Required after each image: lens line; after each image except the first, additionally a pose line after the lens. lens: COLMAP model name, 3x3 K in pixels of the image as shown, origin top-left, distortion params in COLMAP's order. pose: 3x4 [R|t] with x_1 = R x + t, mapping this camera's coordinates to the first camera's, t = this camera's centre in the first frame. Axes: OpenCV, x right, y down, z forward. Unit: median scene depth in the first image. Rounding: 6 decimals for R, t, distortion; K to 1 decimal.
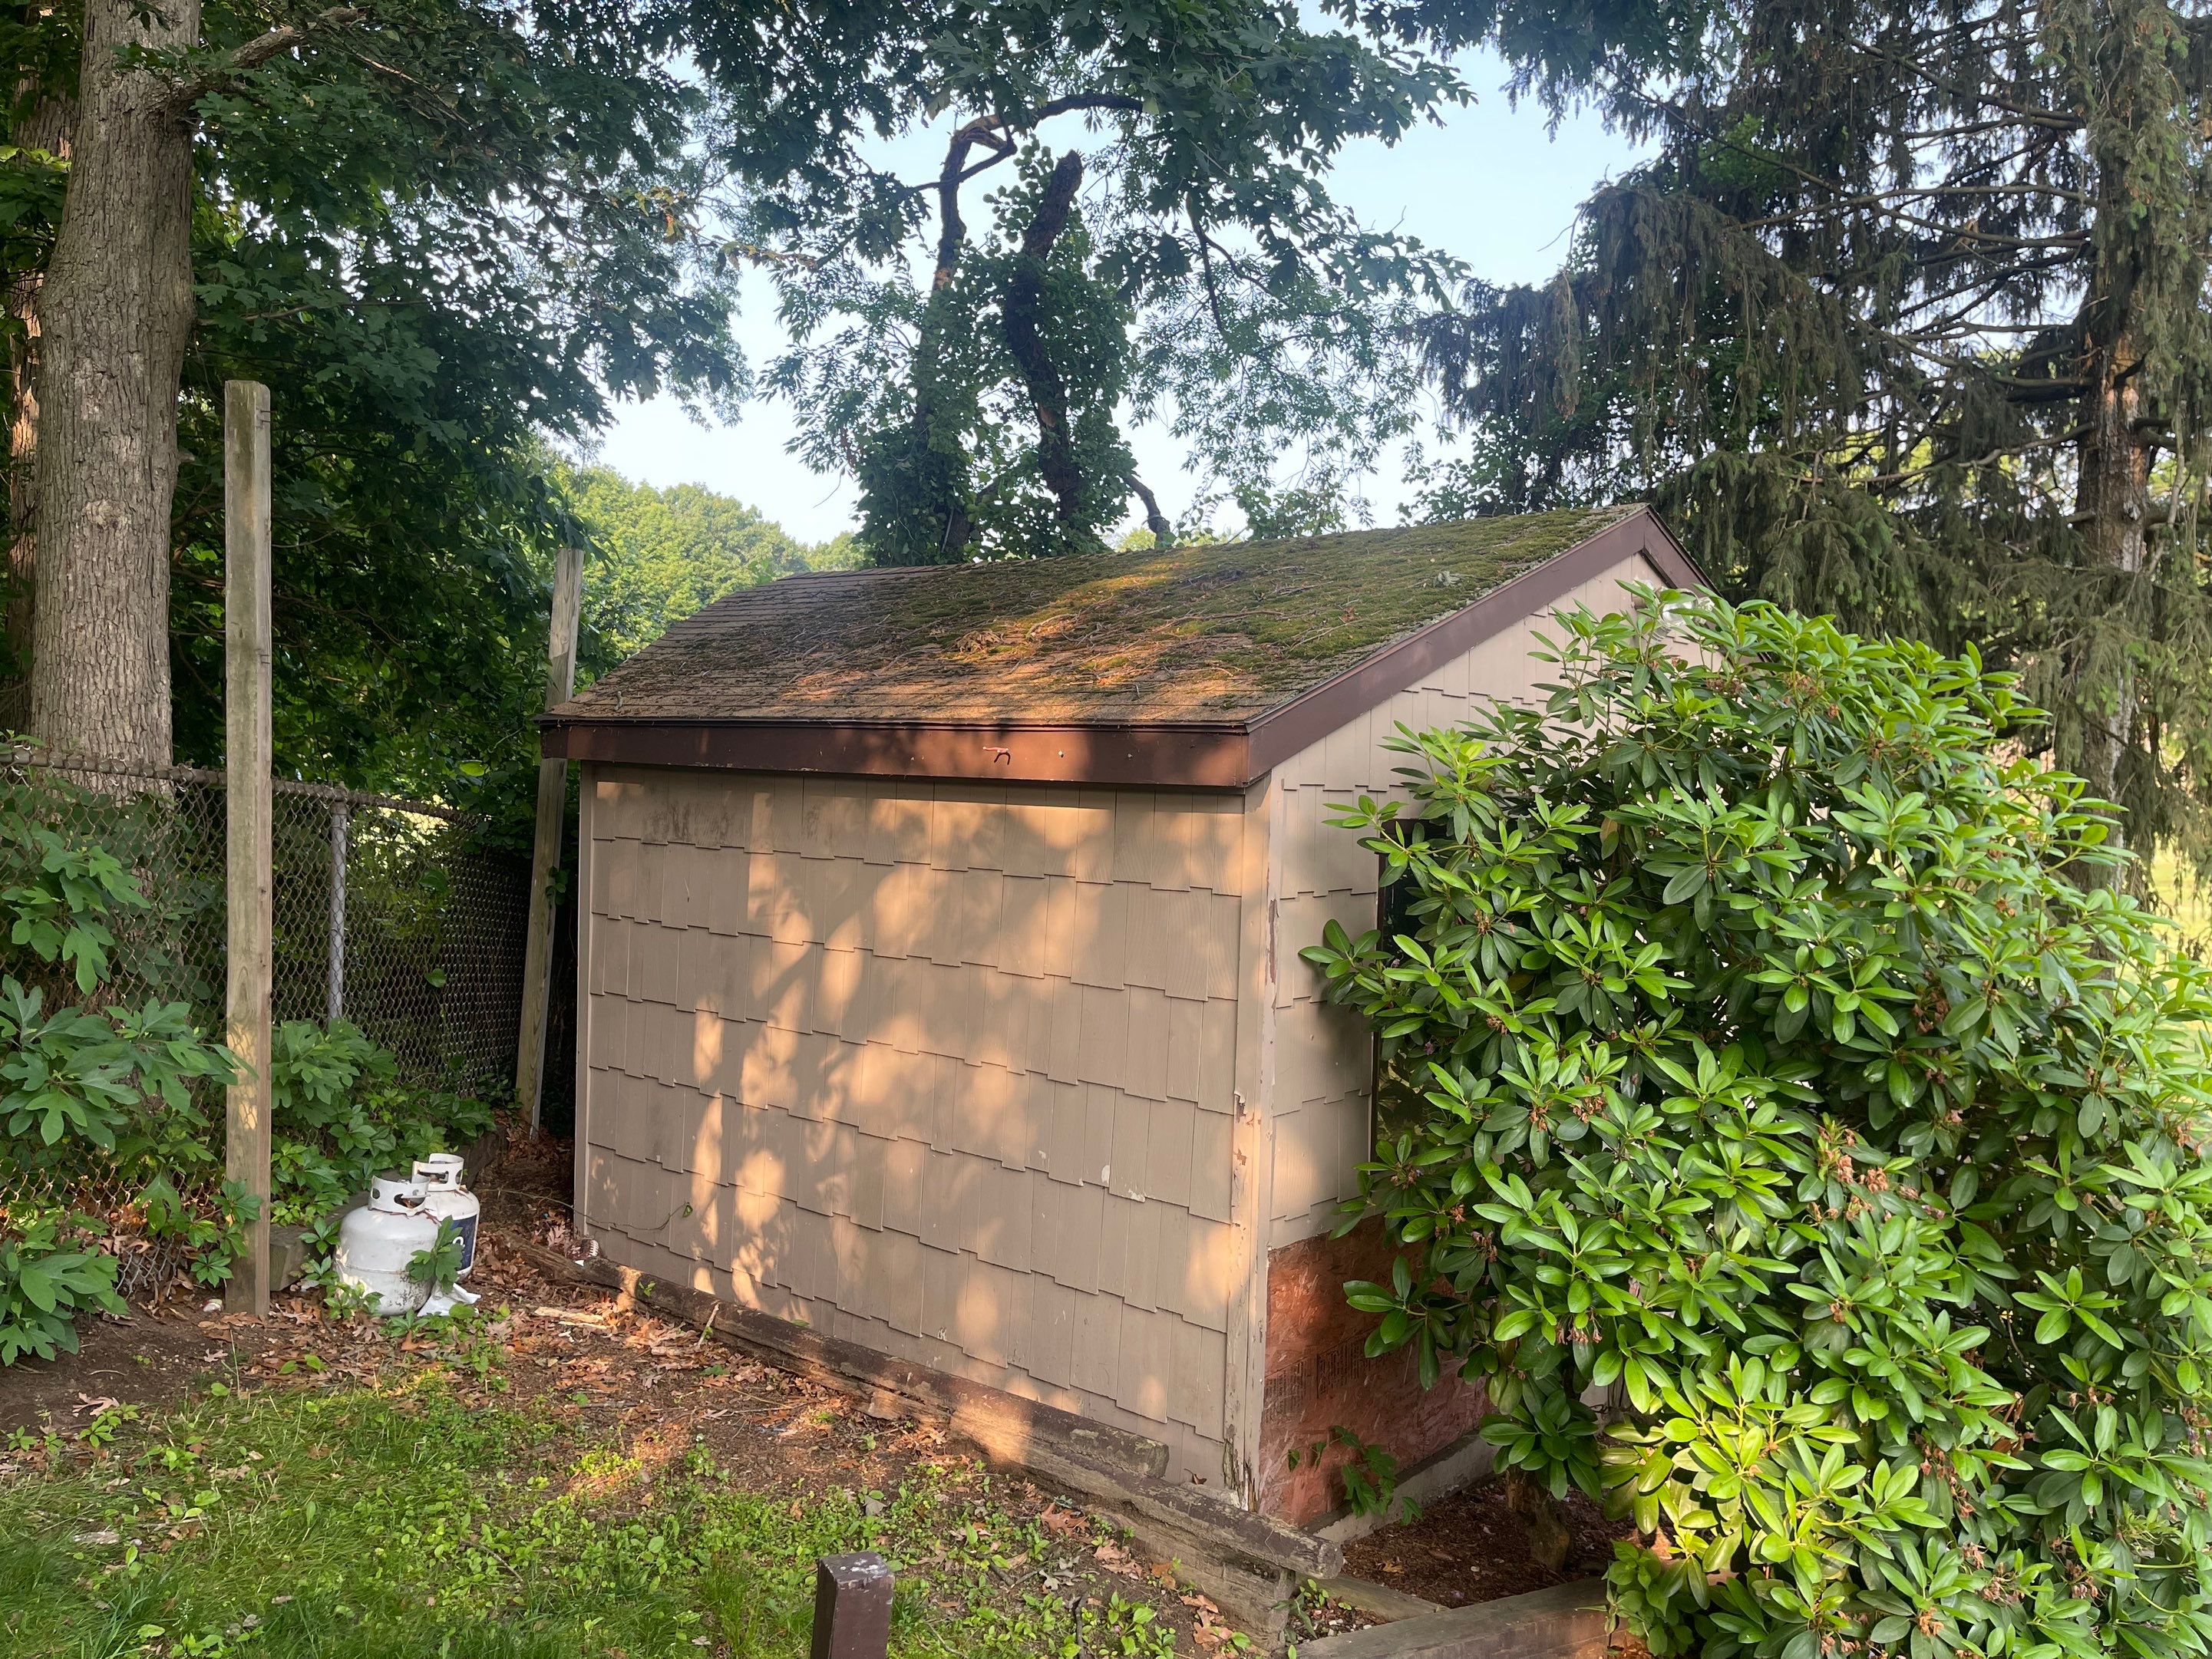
lens RADIAL K [[1654.7, 0, 1092.6], [0, 1654.7, 827.8], [0, 0, 1]] dist [0.008999, -0.006334]
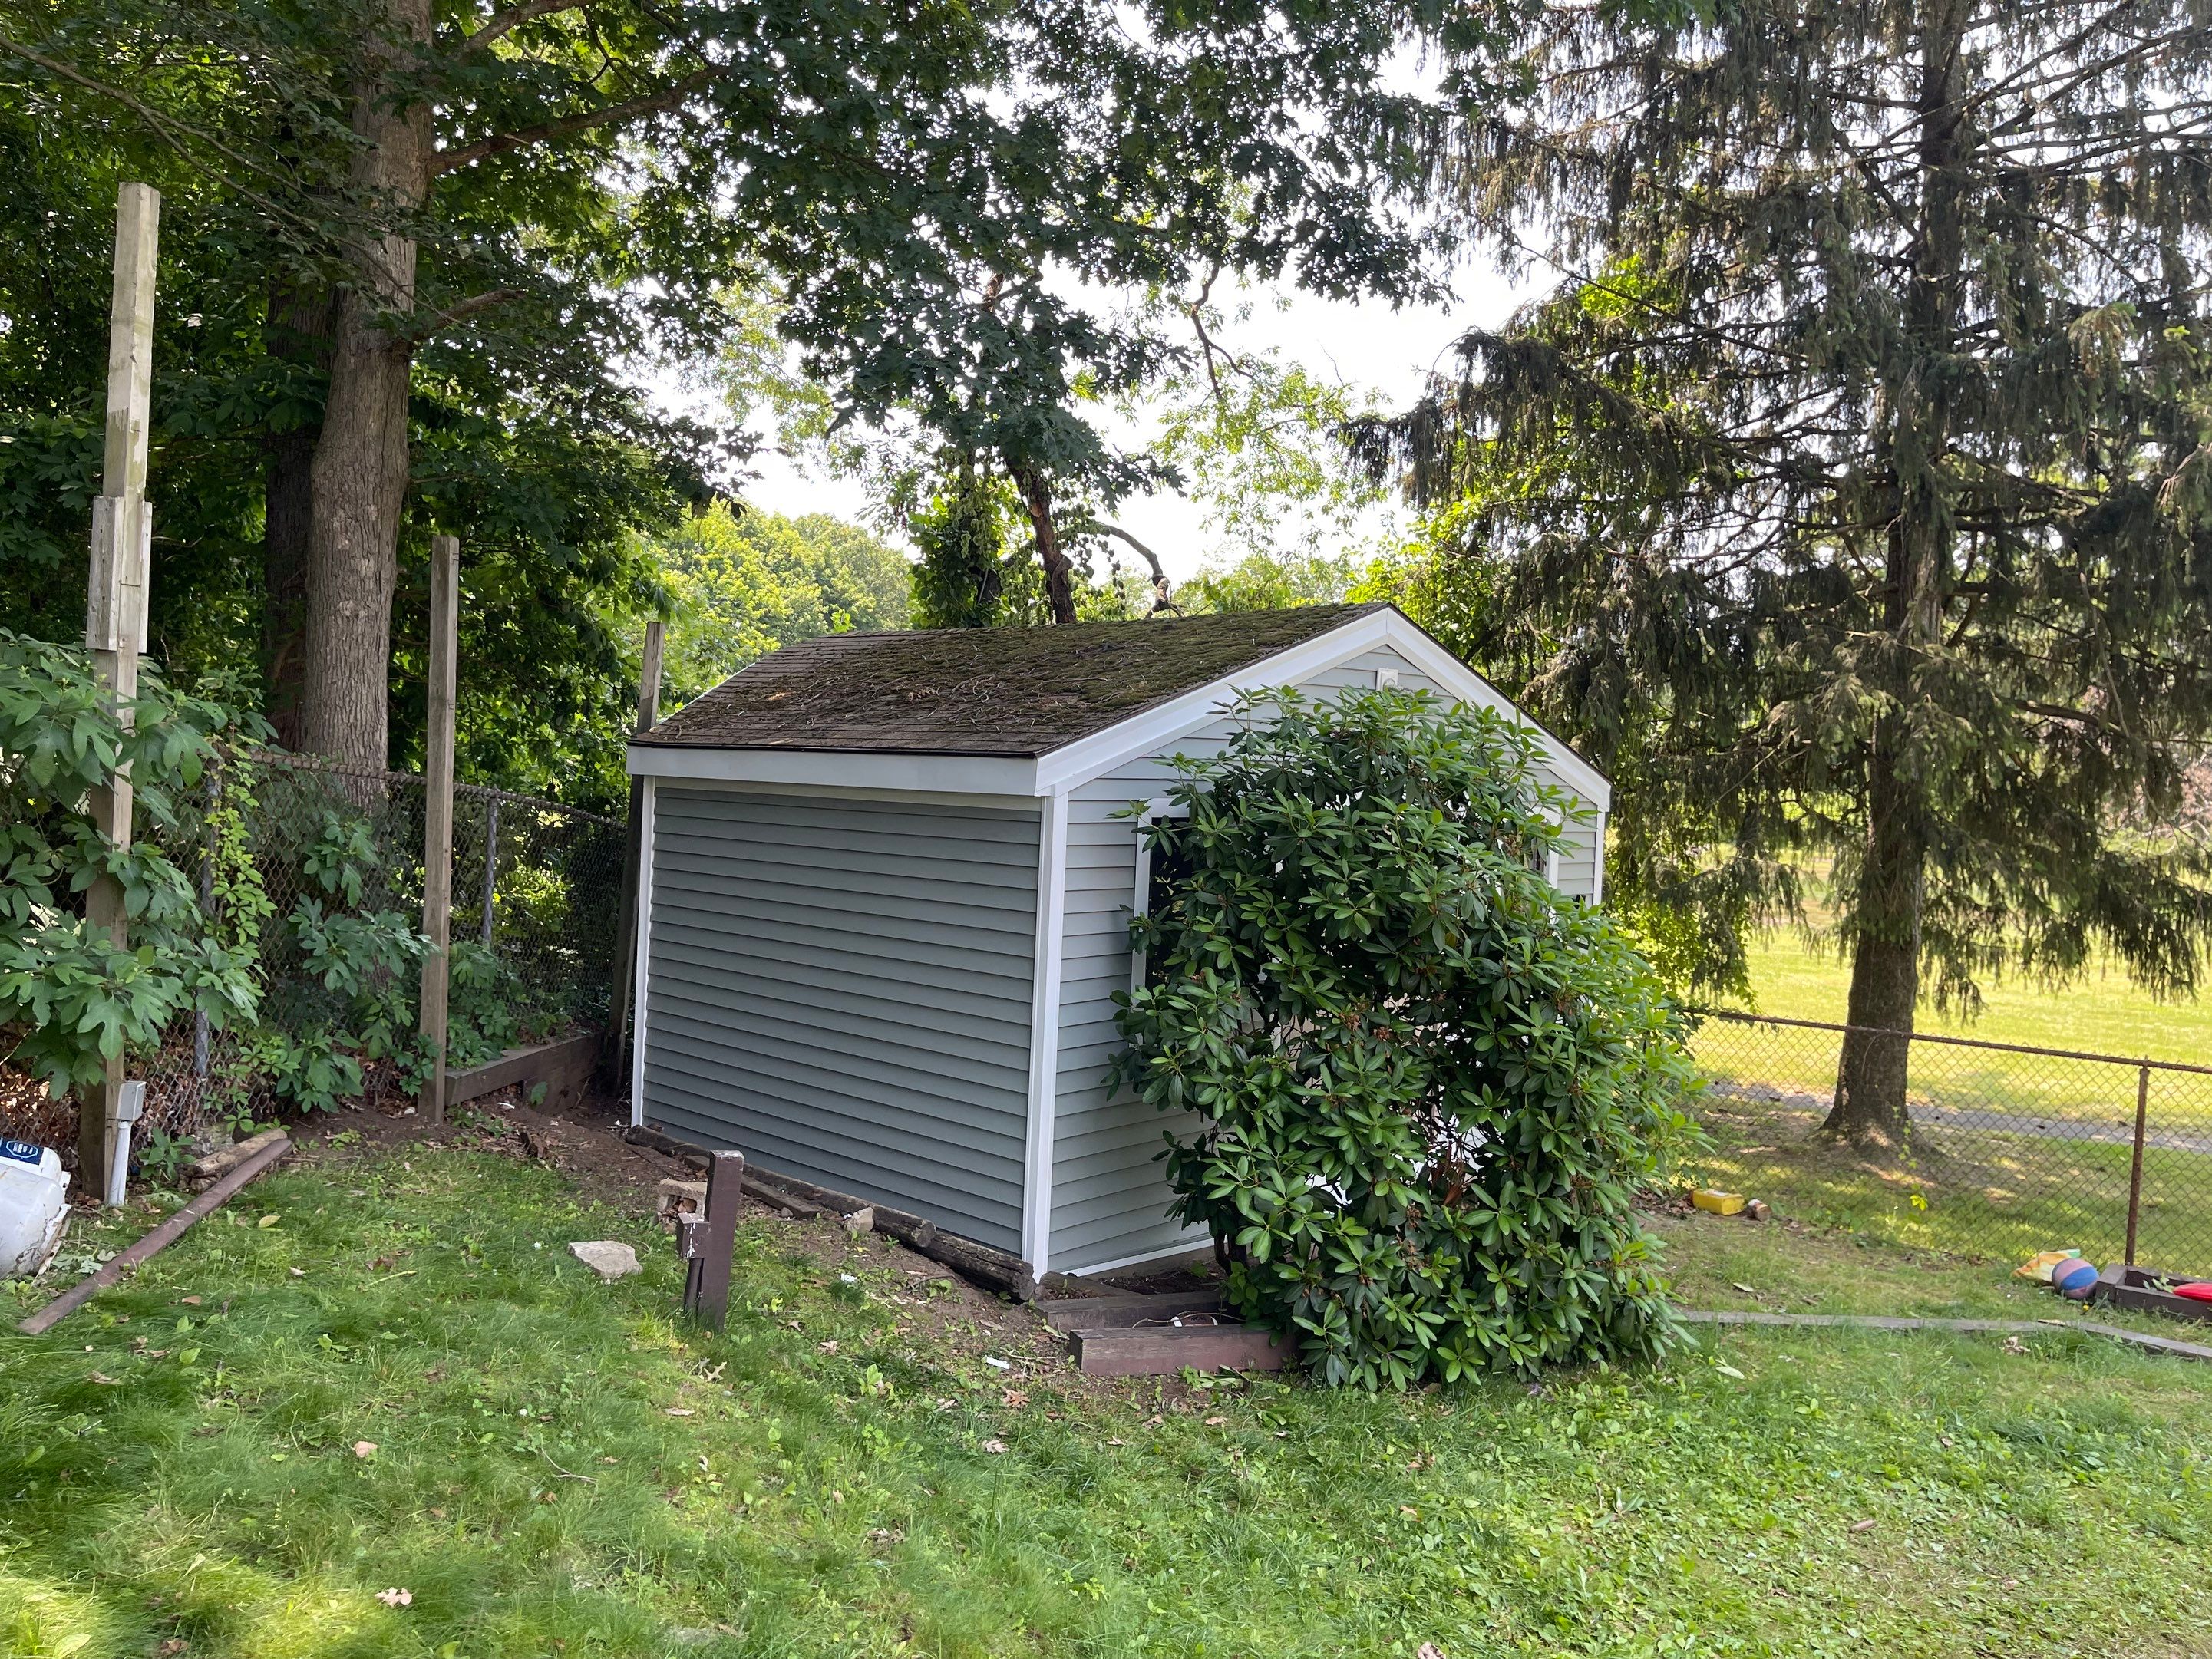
lens RADIAL K [[1654.7, 0, 1092.6], [0, 1654.7, 827.8], [0, 0, 1]] dist [0.008999, -0.006334]
pose [[0.996350, 0.016777, -0.083702, 0.101462], [-0.017566, 0.999808, -0.008692, 0.007123], [0.083540, 0.010131, 0.996453, -0.214775]]
